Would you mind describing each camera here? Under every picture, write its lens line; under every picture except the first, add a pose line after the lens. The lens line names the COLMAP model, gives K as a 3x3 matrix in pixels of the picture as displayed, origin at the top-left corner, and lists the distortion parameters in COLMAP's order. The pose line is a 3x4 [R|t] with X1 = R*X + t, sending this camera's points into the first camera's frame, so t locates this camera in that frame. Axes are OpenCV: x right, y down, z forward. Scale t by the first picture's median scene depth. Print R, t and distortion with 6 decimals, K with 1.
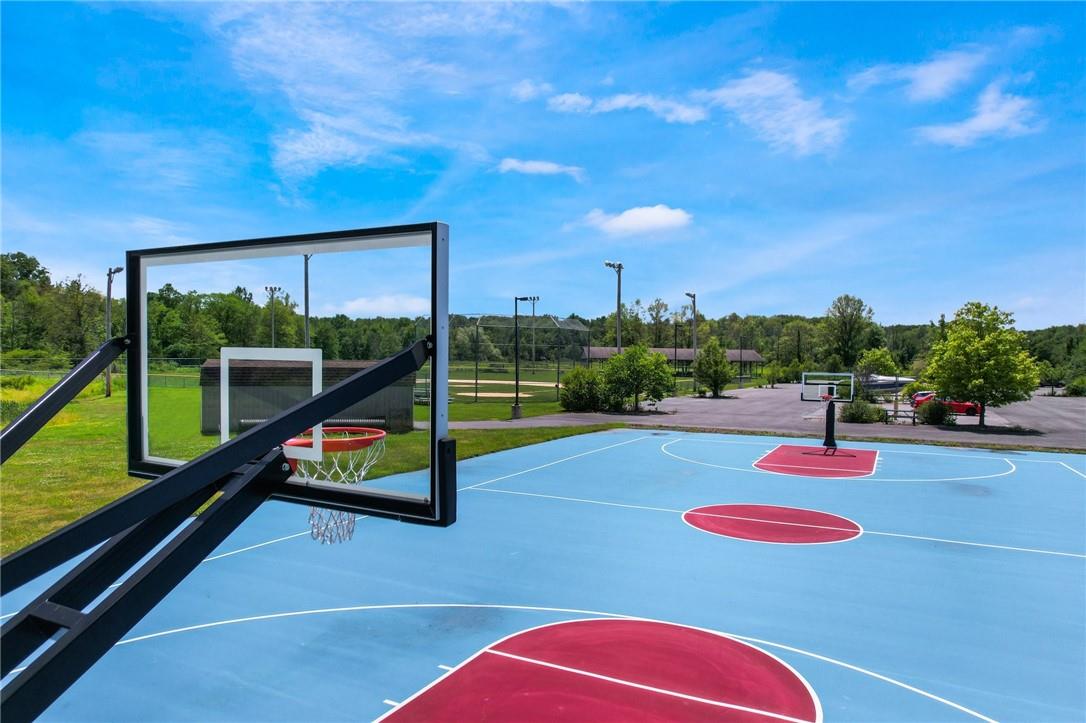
lens RADIAL K [[693.6, 0, 543.0], [0, 693.6, 361.5], [0, 0, 1]] dist [-0.075769, 0.072416]
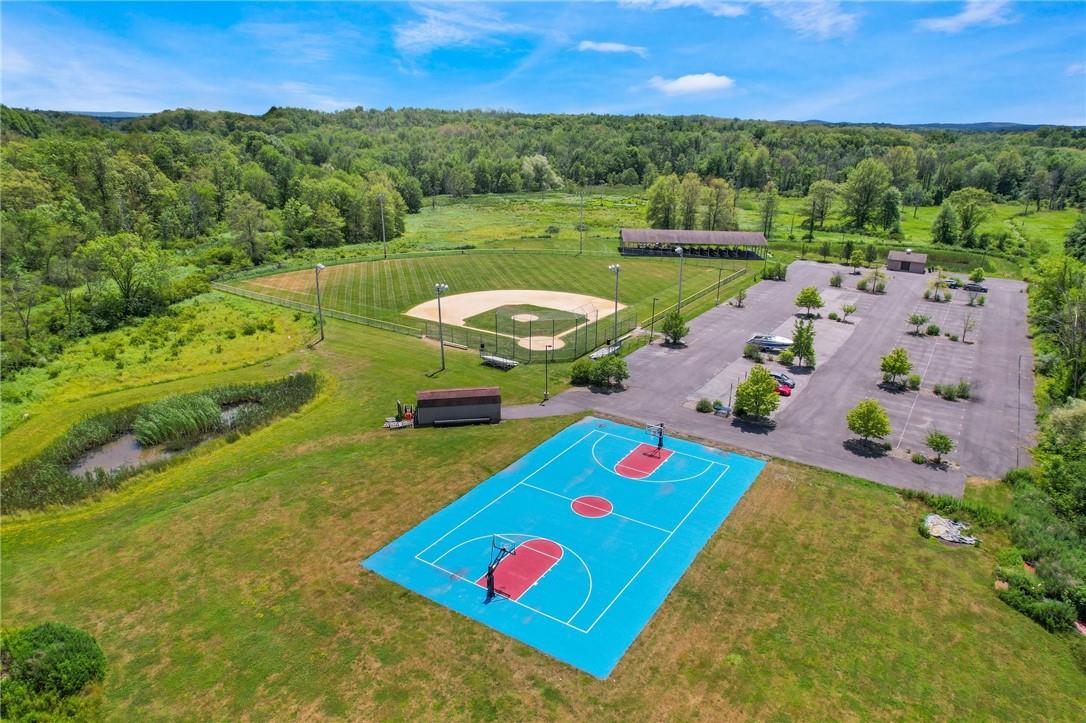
lens RADIAL K [[692.4, 0, 543.0], [0, 692.4, 361.5], [0, 0, 1]] dist [-0.045134, 0.000013]
pose [[0.995290, 0.032300, -0.091408, 0.039009], [-0.001462, 0.947759, 0.318983, -0.197121], [0.096936, -0.317347, 0.943342, -0.274066]]
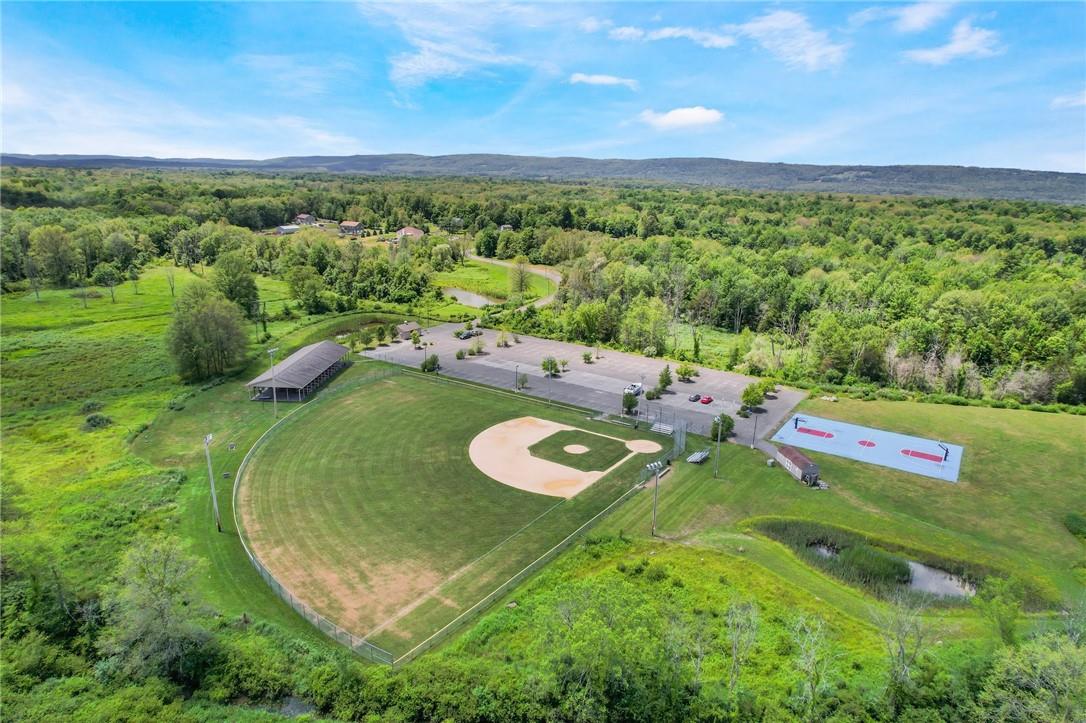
lens RADIAL K [[693.6, 0, 543.0], [0, 693.6, 361.5], [0, 0, 1]] dist [-0.075769, 0.072416]
pose [[0.116341, -0.276808, 0.953857, -0.947697], [-0.015676, 0.959747, 0.280429, -0.366595], [-0.993086, -0.047578, 0.107319, 0.473781]]
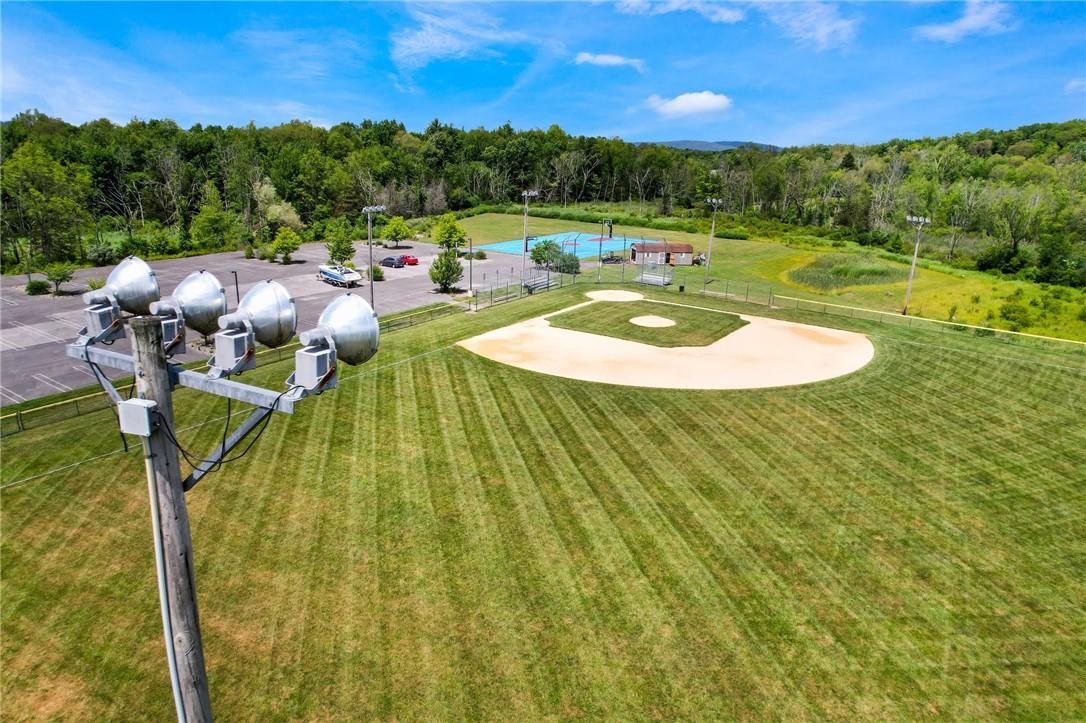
lens RADIAL K [[693.6, 0, 543.0], [0, 693.6, 361.5], [0, 0, 1]] dist [-0.075769, 0.072416]
pose [[-0.991956, -0.078218, 0.099528, -0.033026], [-0.045178, 0.953225, 0.298865, -0.100035], [-0.118249, 0.291964, -0.949091, 1.017773]]
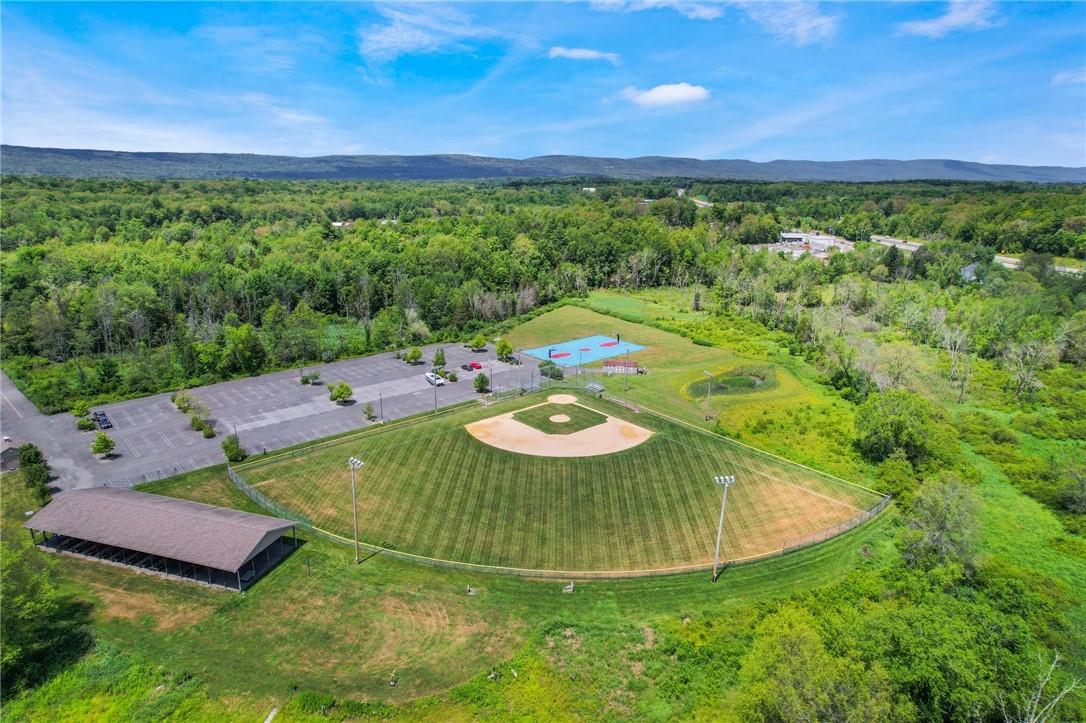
lens RADIAL K [[693.6, 0, 543.0], [0, 693.6, 361.5], [0, 0, 1]] dist [-0.075769, 0.072416]
pose [[-0.933573, -0.127844, 0.334808, -0.387003], [-0.029036, 0.958121, 0.284888, -0.375937], [-0.357208, 0.256243, -0.898188, 1.487240]]
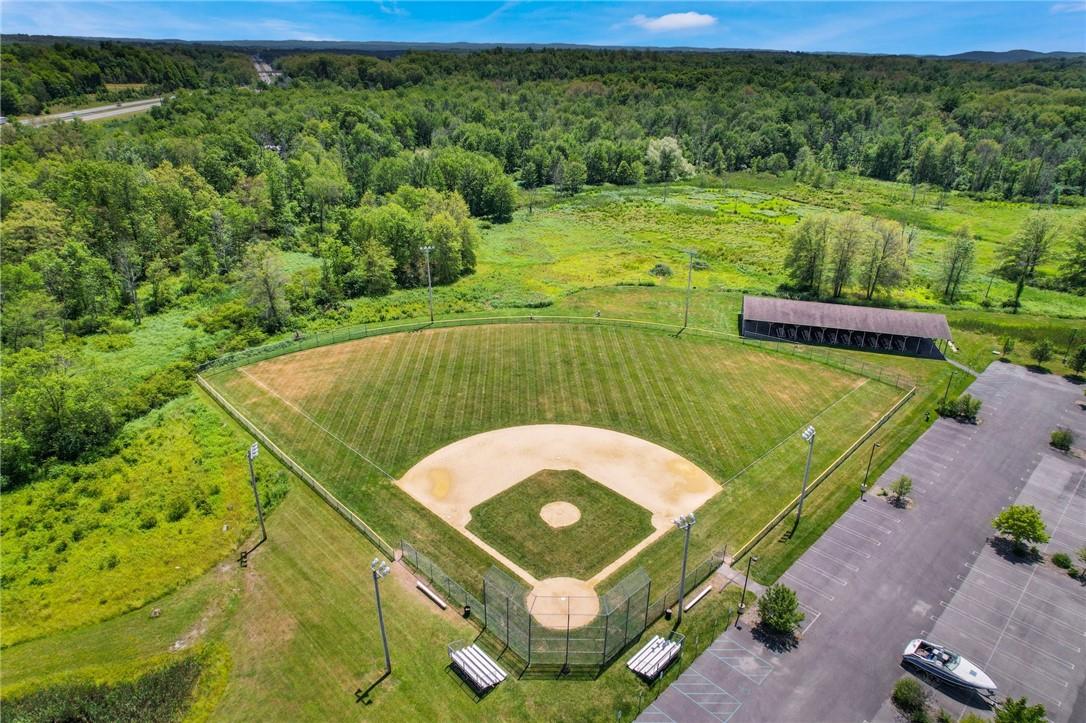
lens RADIAL K [[693.6, 0, 543.0], [0, 693.6, 361.5], [0, 0, 1]] dist [-0.075769, 0.072416]
pose [[0.954022, 0.125219, -0.272326, 0.064352], [-0.004512, 0.914452, 0.404669, -0.324441], [0.299701, -0.384834, 0.872973, 0.075663]]
